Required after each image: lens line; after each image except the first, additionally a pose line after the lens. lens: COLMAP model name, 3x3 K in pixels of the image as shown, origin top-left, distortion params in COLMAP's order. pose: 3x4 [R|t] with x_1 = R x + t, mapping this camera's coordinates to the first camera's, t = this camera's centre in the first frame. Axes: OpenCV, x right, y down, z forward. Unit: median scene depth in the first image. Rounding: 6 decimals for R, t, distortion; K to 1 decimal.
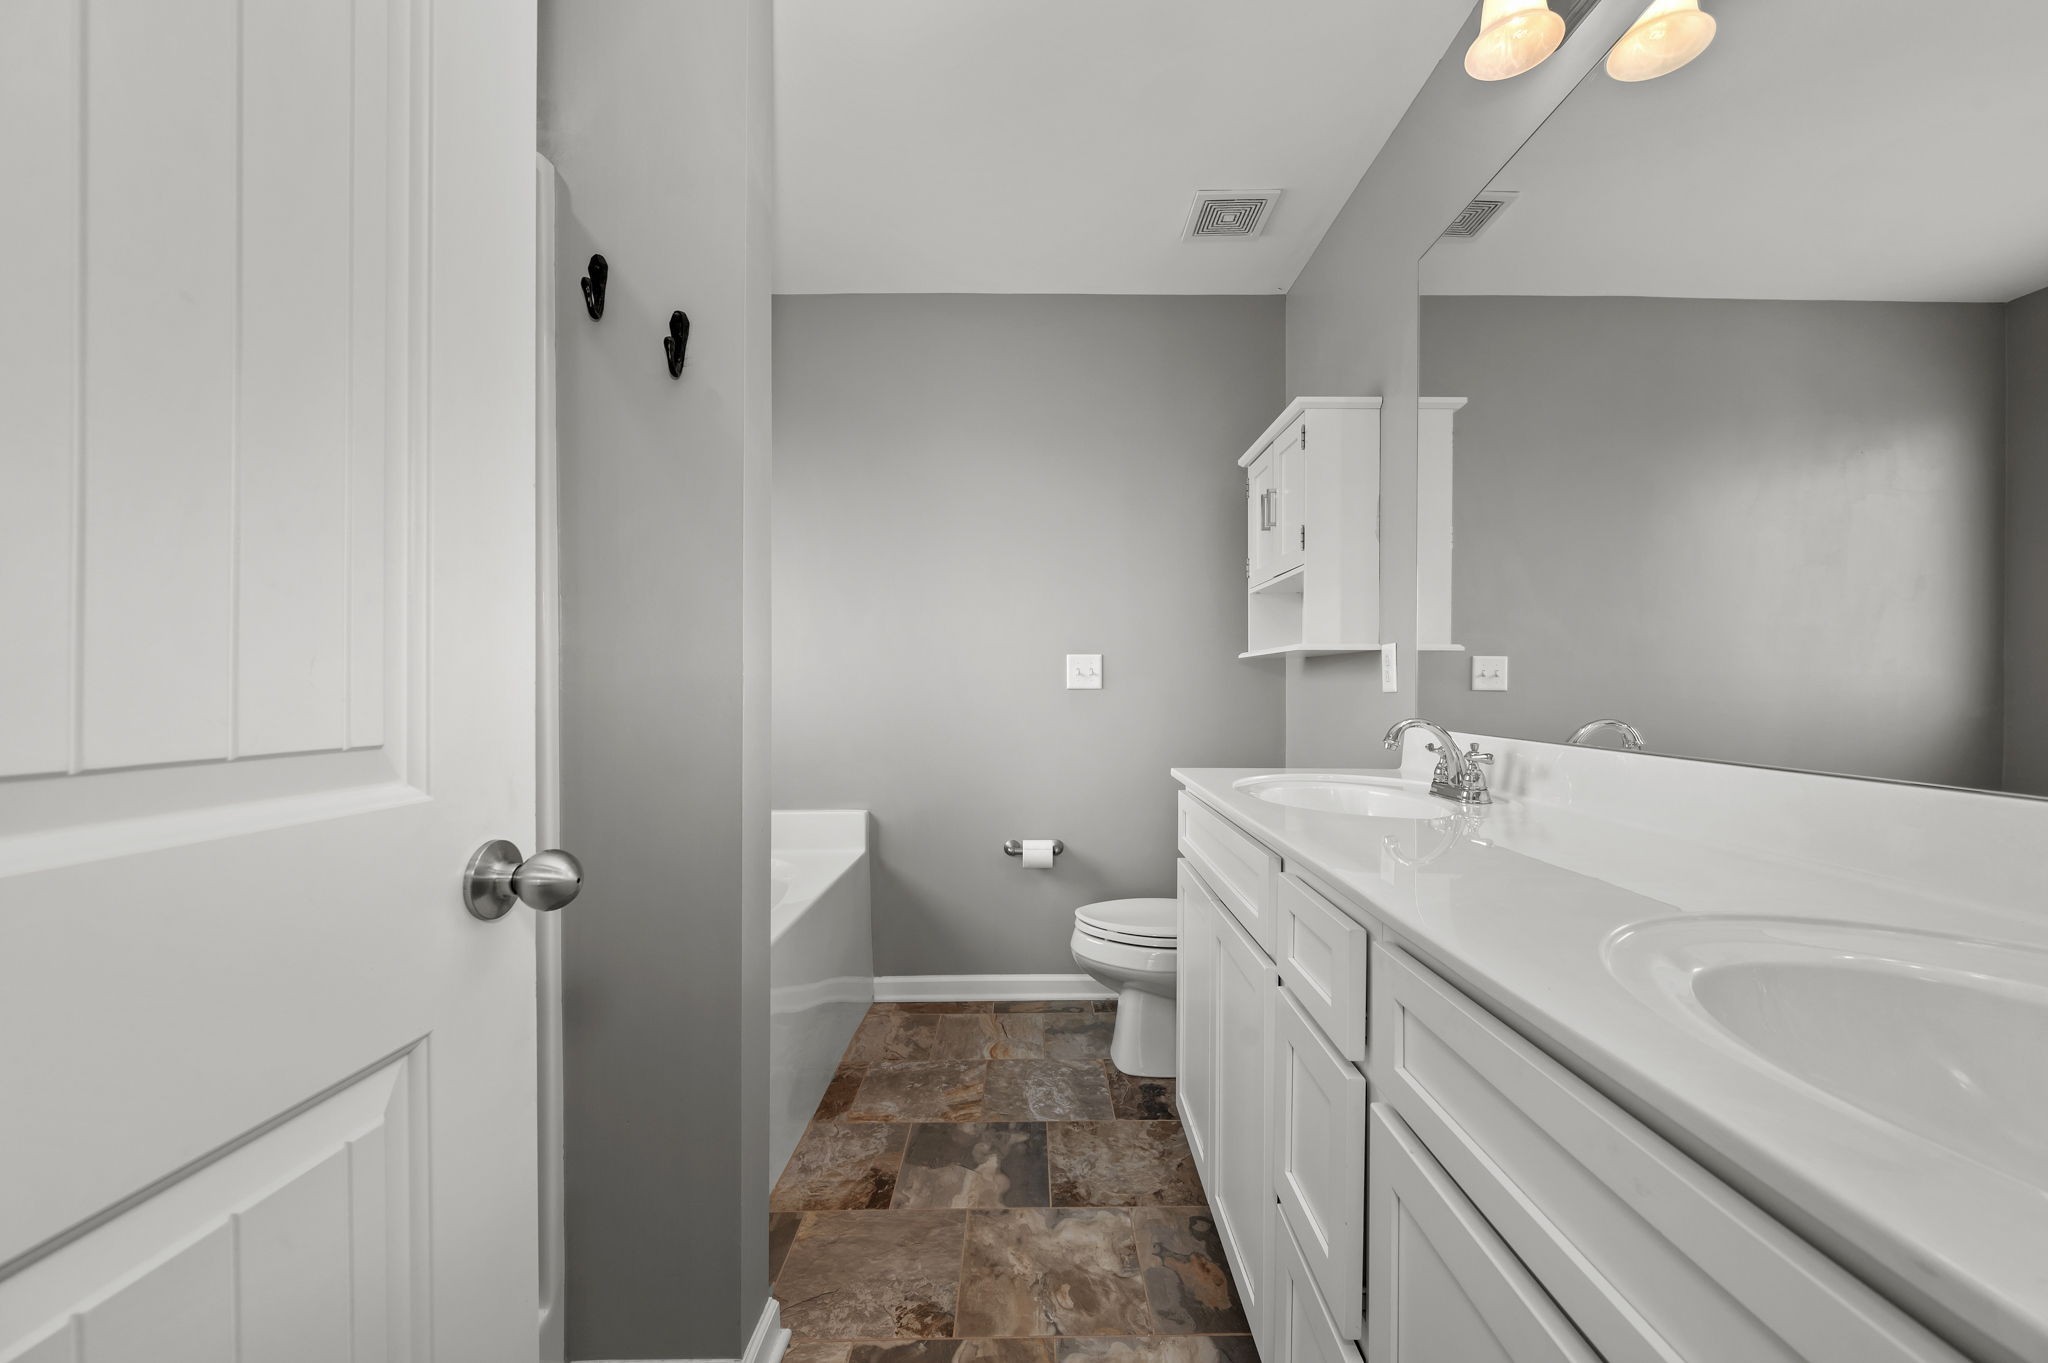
lens RADIAL K [[821.9, 0, 1029.2], [0, 821.9, 688.8], [0, 0, 1]] dist [-0.000639, 0.000152]
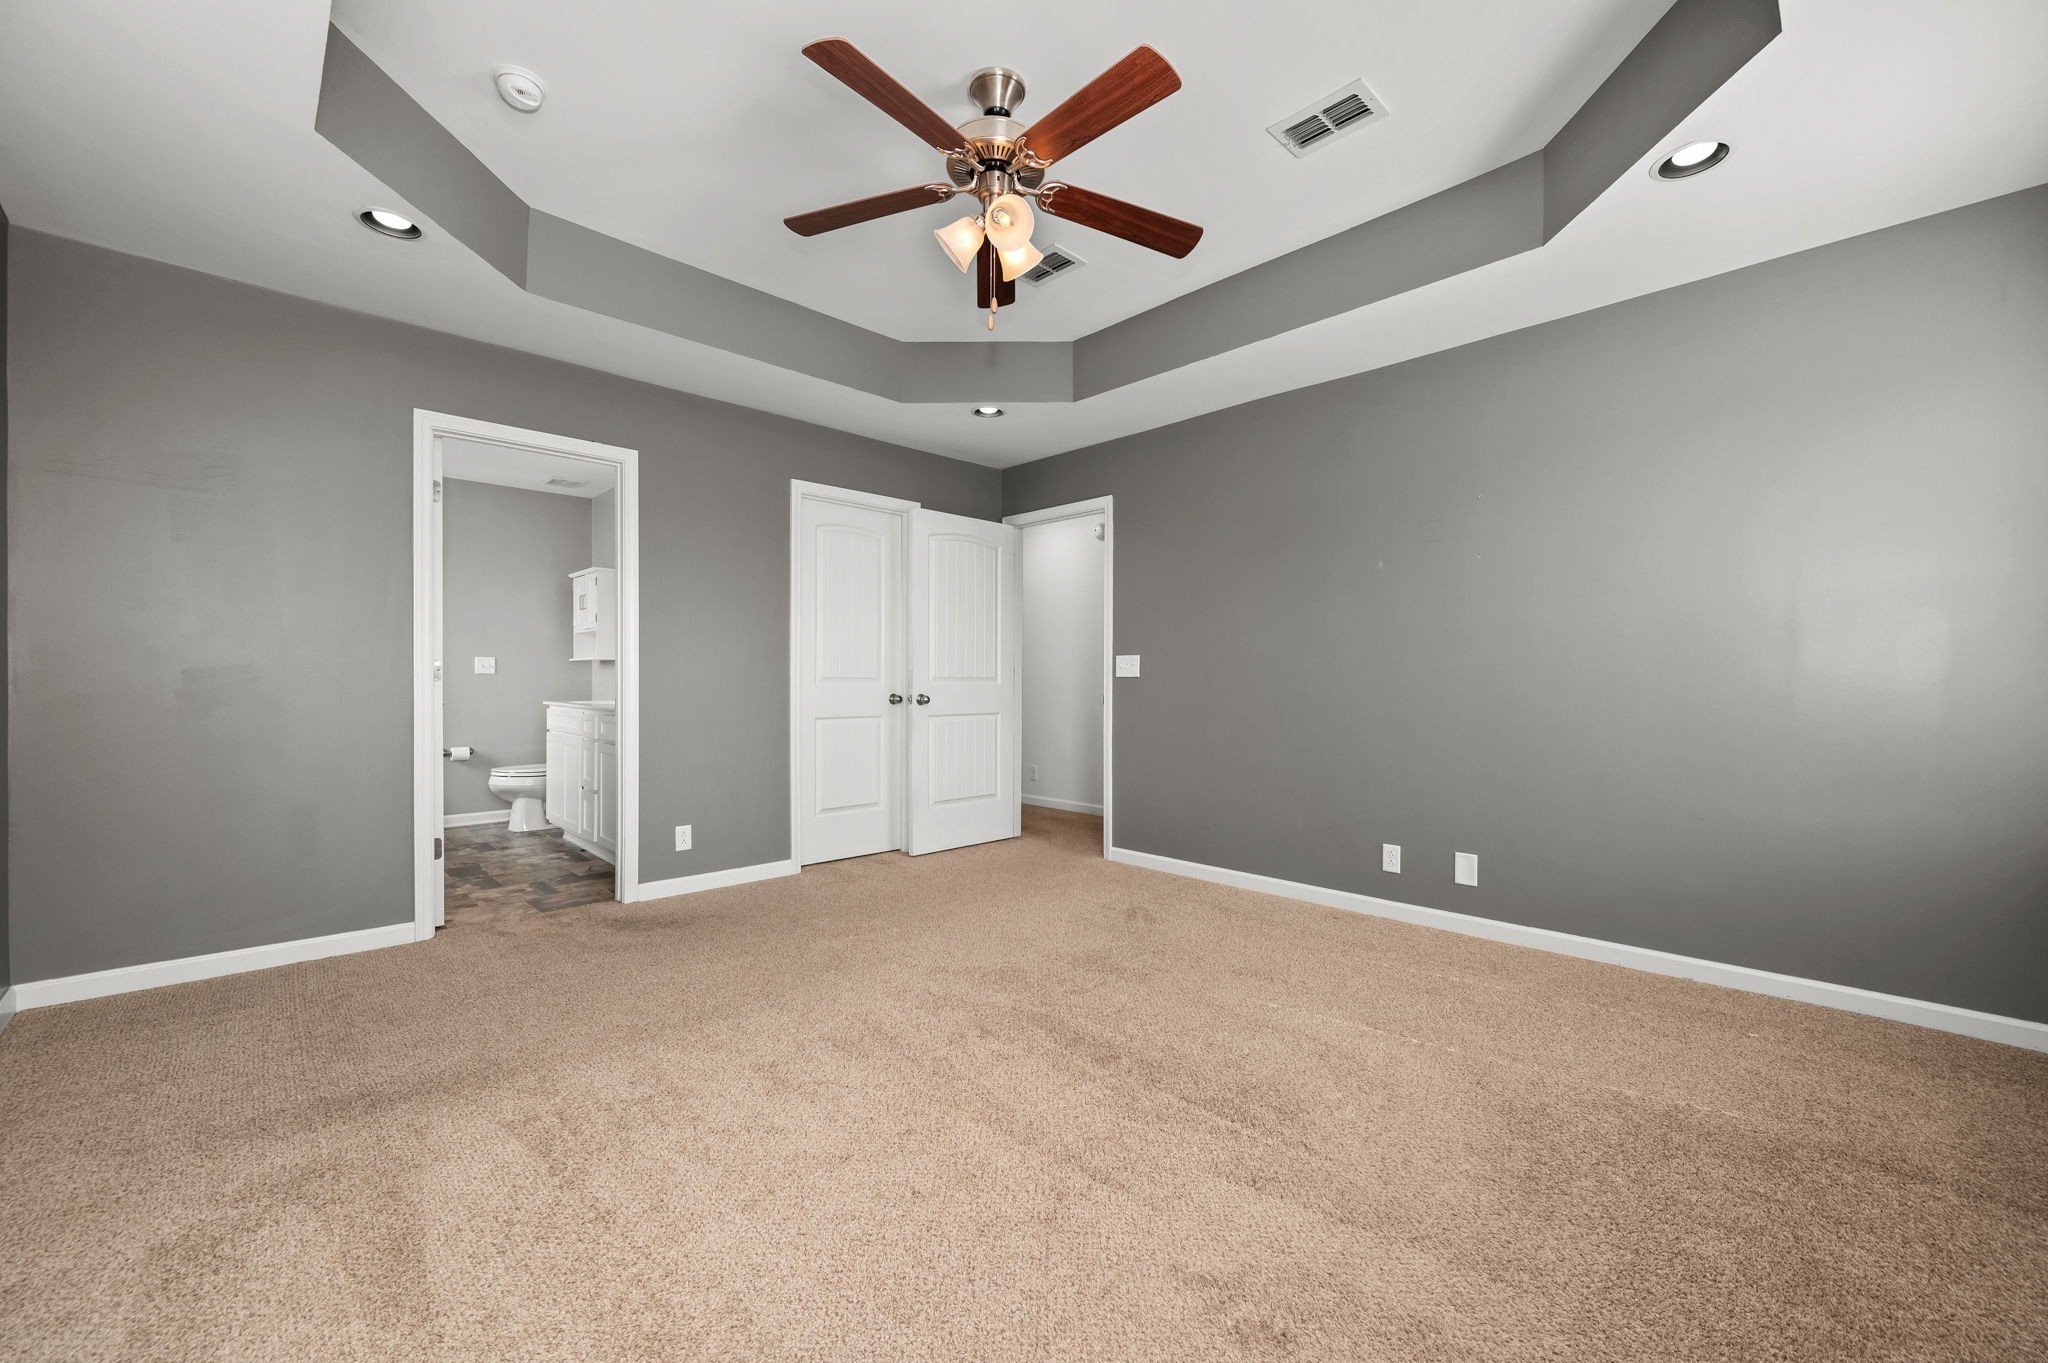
lens RADIAL K [[821.9, 0, 1029.0], [0, 821.9, 686.3], [0, 0, 1]] dist [-0.000639, 0.000152]
pose [[0.717954, -0.000652, 0.696090, -0.436782], [-0.002097, 0.999993, 0.003099, 0.024881], [-0.696087, -0.003685, 0.717948, -1.602464]]
